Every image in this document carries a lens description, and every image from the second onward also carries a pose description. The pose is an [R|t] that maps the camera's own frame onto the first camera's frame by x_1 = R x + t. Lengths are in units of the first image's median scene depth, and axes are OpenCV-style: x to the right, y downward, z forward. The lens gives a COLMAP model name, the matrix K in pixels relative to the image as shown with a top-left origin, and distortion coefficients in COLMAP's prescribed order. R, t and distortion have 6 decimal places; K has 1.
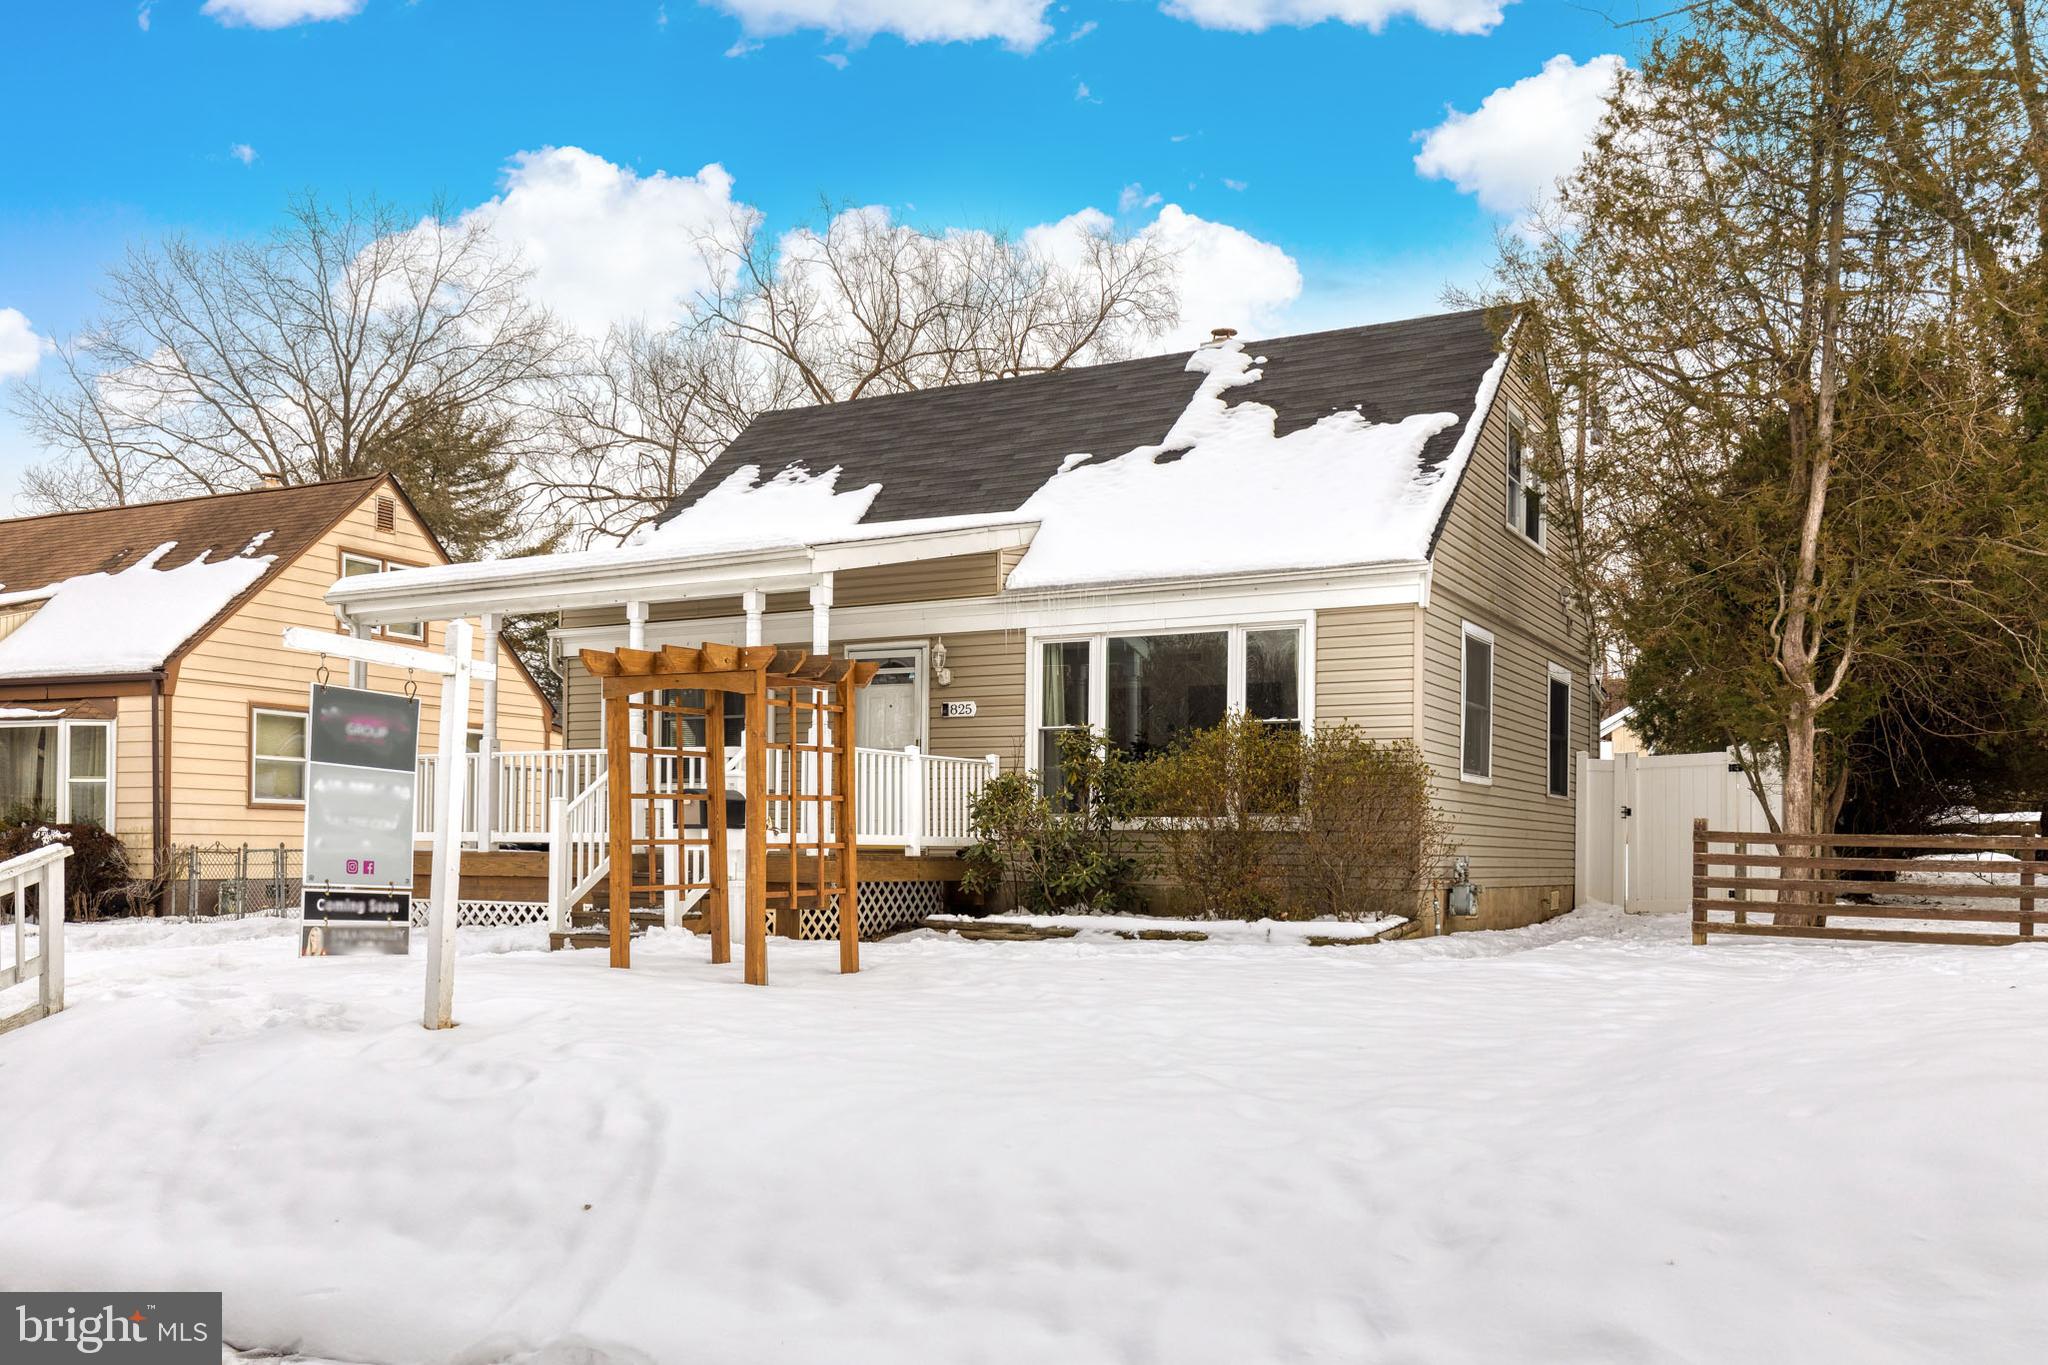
lens RADIAL K [[1659.7, 0, 1051.5], [0, 1659.7, 796.8], [0, 0, 1]] dist [-0.016606, -0.008747]
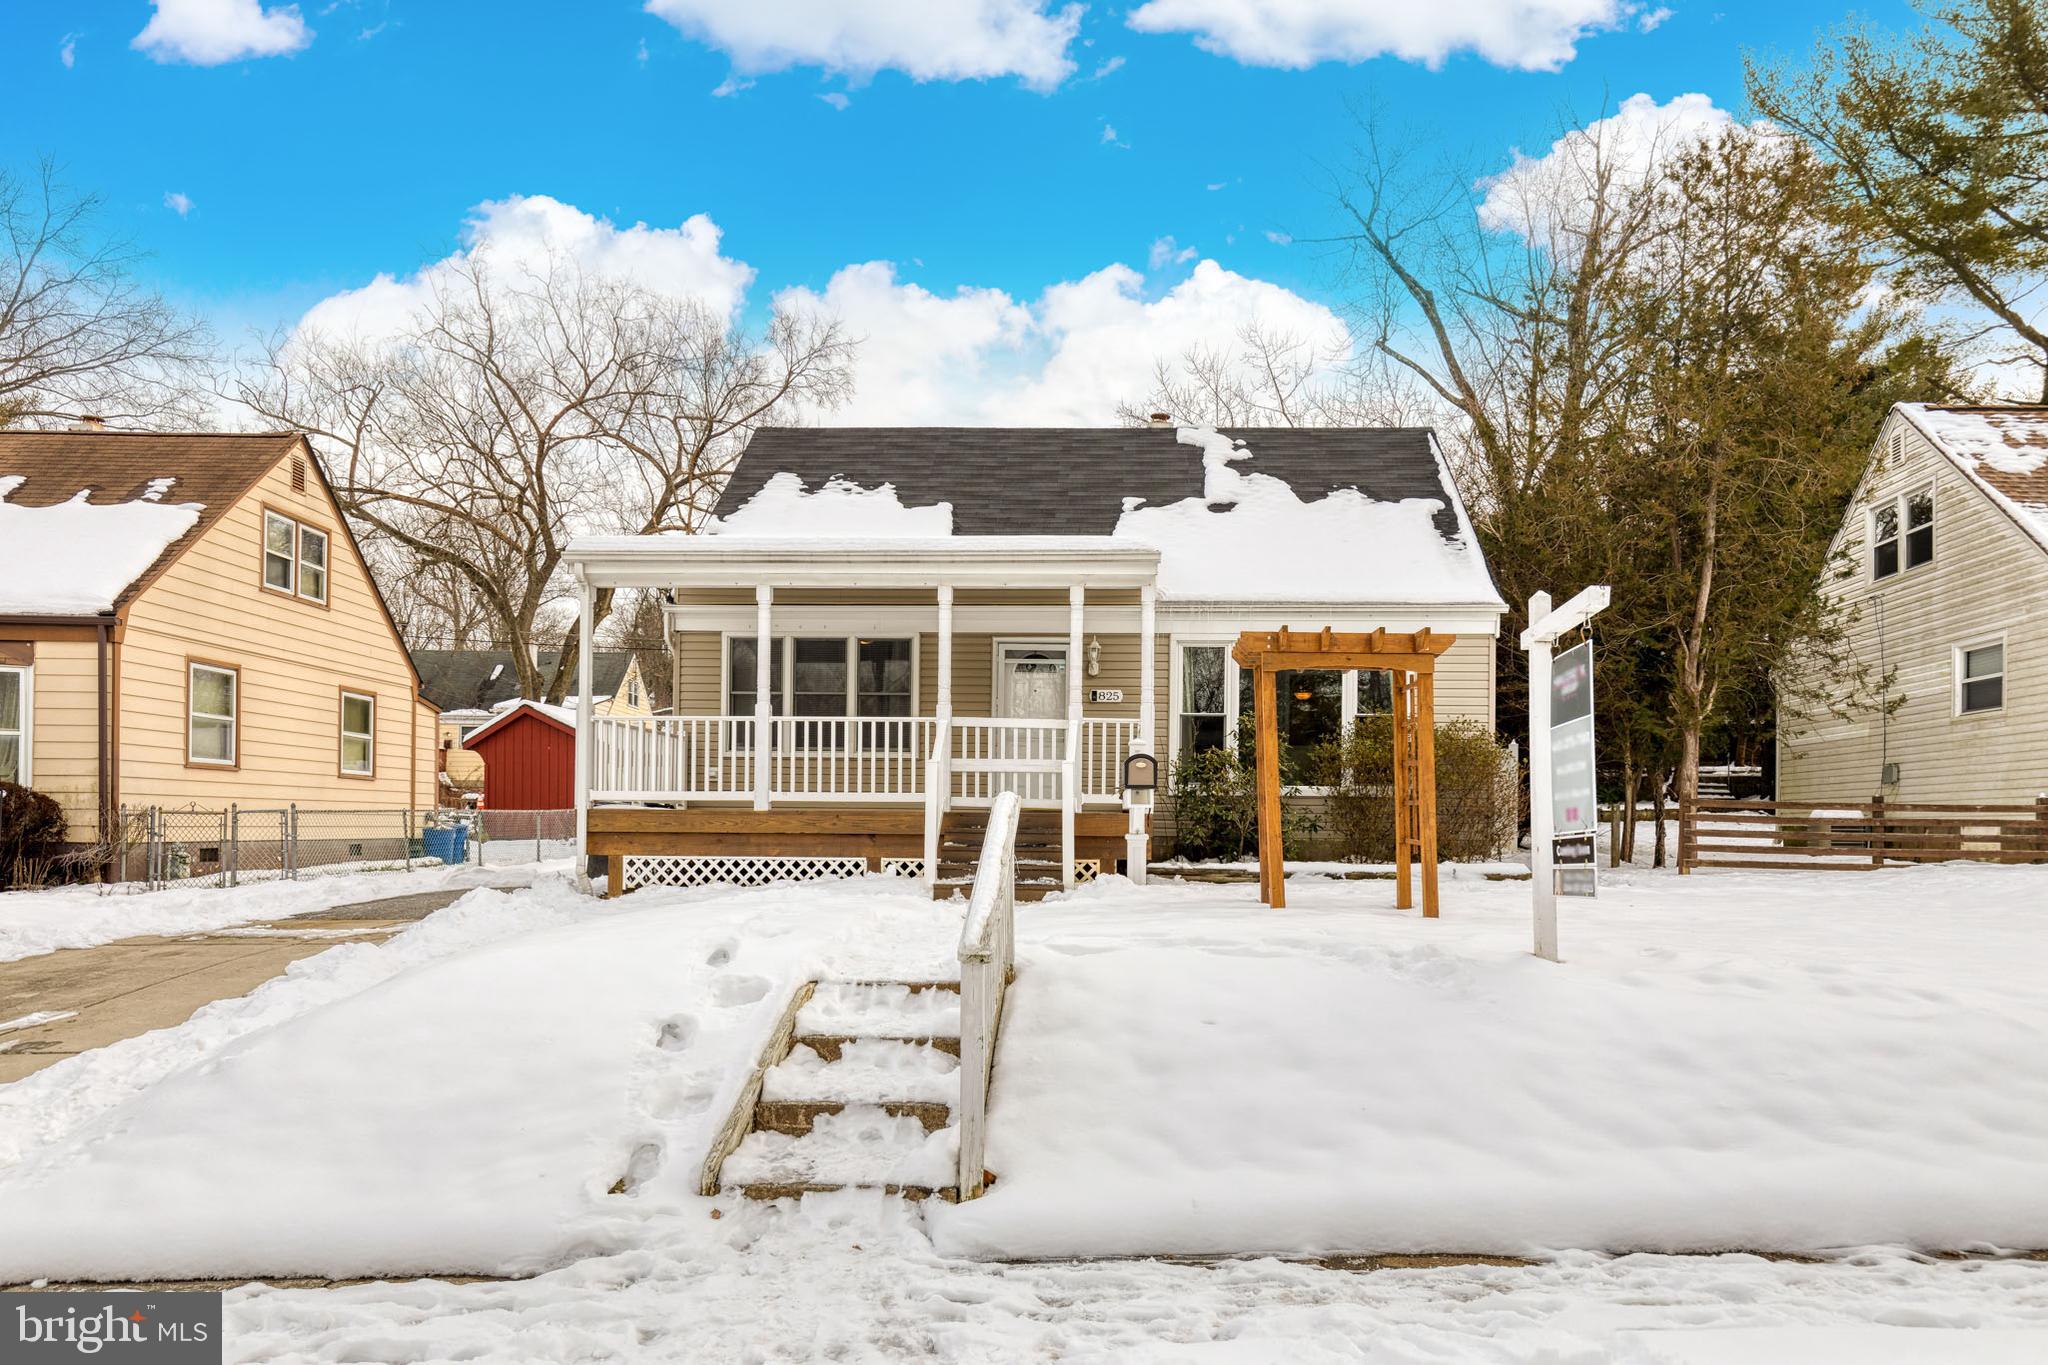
lens RADIAL K [[1252.0, 0, 1013.9], [0, 1252.0, 781.6], [0, 0, 1]] dist [-0.002552, -0.000873]
pose [[0.896793, 0.014346, 0.442218, -0.395294], [-0.014814, 0.999887, -0.002395, 0.010215], [-0.442203, -0.004403, 0.896904, 0.152777]]
